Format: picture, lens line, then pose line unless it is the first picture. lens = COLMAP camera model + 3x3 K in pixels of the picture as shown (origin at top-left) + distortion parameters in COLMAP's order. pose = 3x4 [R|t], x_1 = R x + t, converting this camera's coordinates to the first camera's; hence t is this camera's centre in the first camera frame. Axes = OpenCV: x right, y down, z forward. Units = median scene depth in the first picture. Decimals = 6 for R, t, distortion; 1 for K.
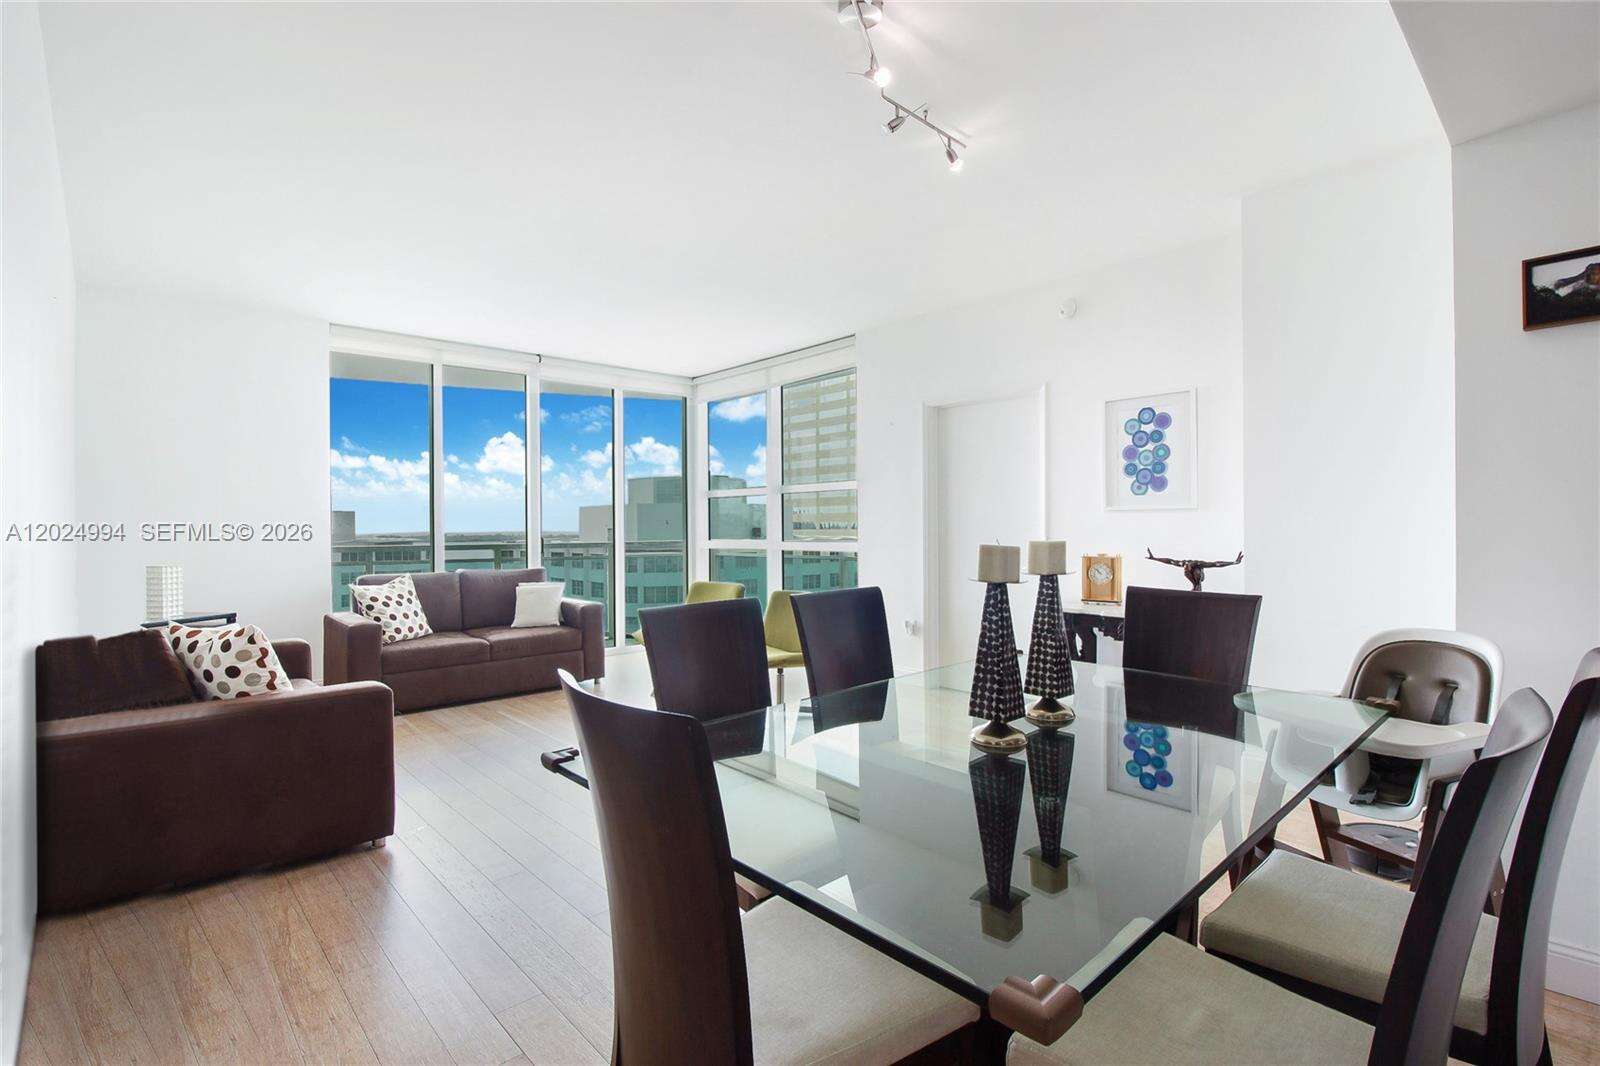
lens RADIAL K [[760.3, 0, 819.0], [0, 760.3, 524.5], [0, 0, 1]] dist [-0.018078, -0.000836]
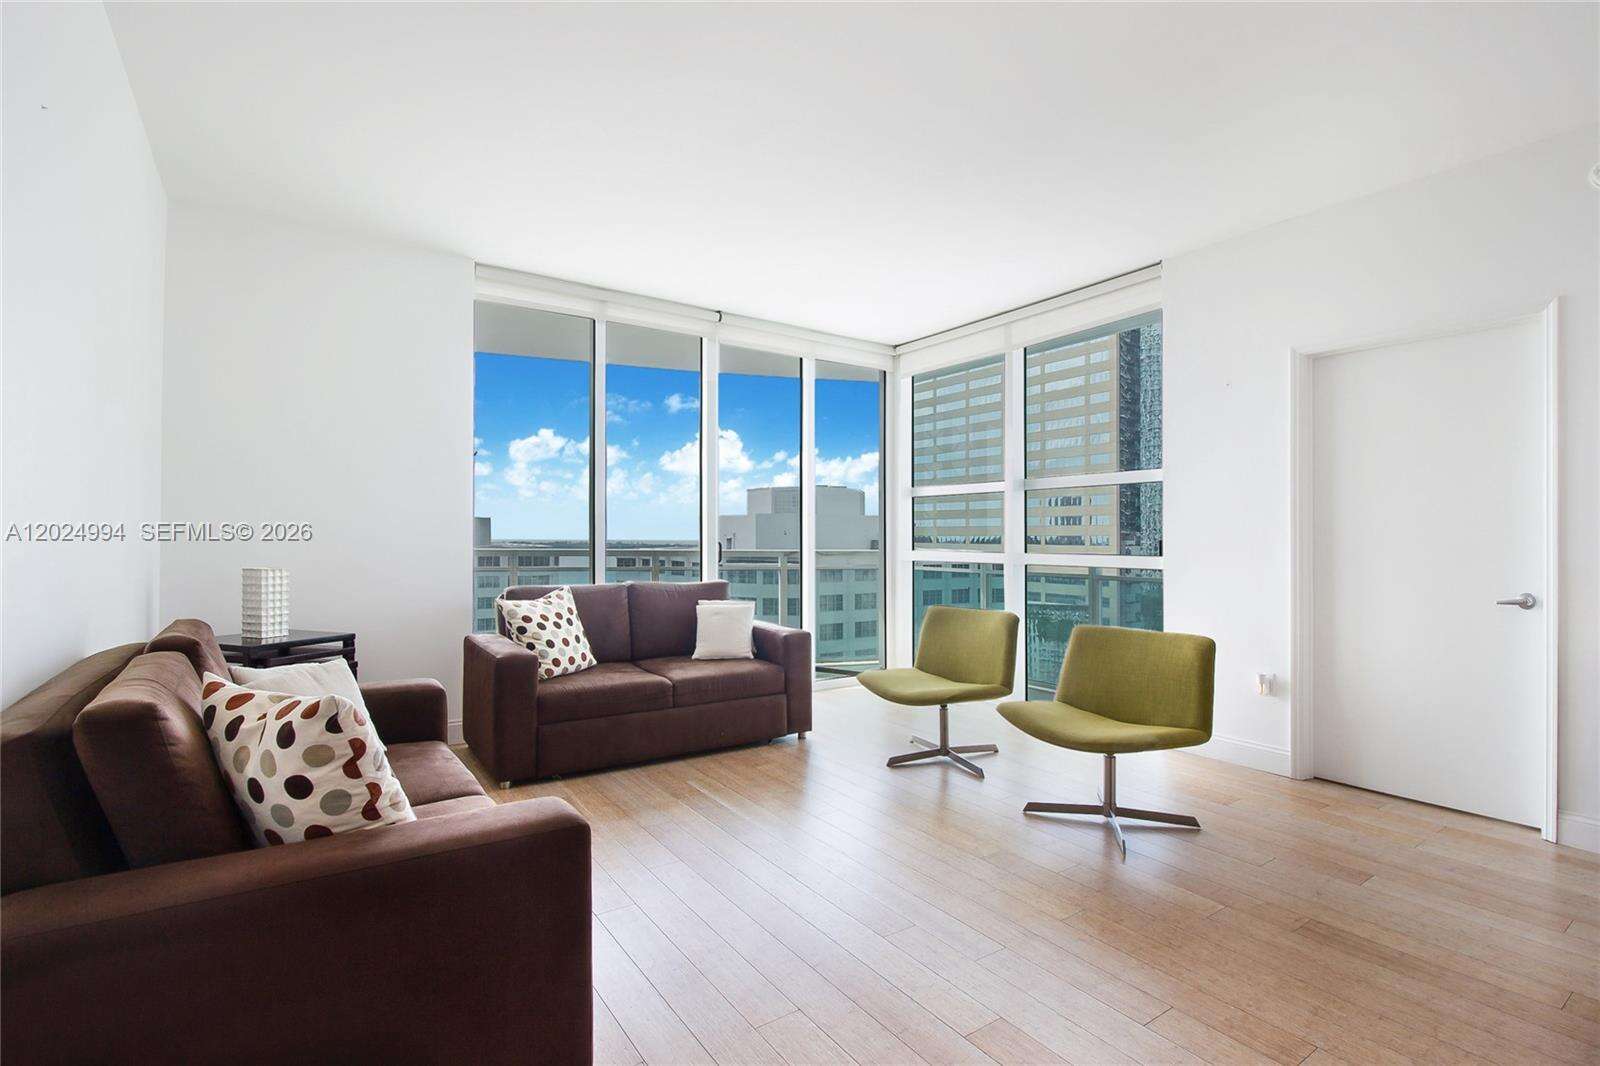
lens RADIAL K [[760.3, 0, 800.2], [0, 760.3, 542.7], [0, 0, 1]] dist [-0.018078, -0.000836]
pose [[0.986644, 0.016275, -0.162079, -0.190781], [-0.015320, 0.999857, 0.007138, 0.013015], [0.162172, -0.004559, 0.986752, 0.286834]]
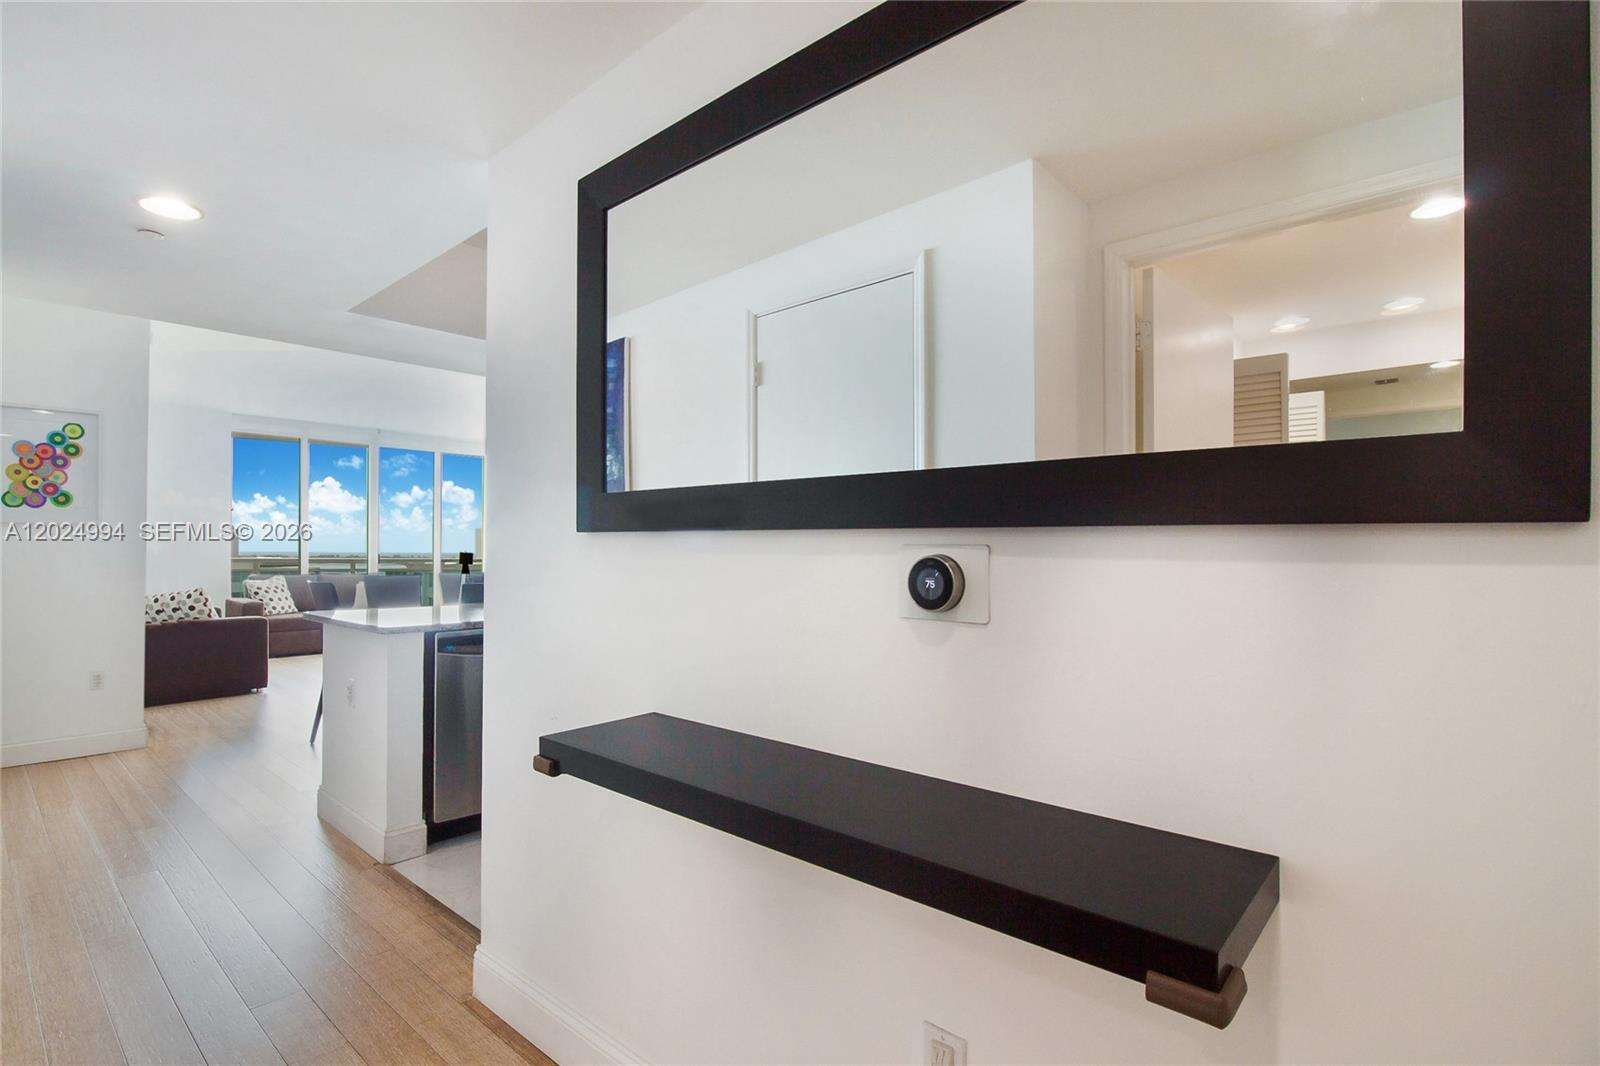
lens RADIAL K [[760.3, 0, 809.7], [0, 760.3, 529.2], [0, 0, 1]] dist [-0.018078, -0.000836]
pose [[0.994998, 0.009937, 0.099398, 0.412253], [-0.007262, 0.999603, -0.027237, 0.005798], [-0.099630, 0.026379, 0.994675, -0.707083]]
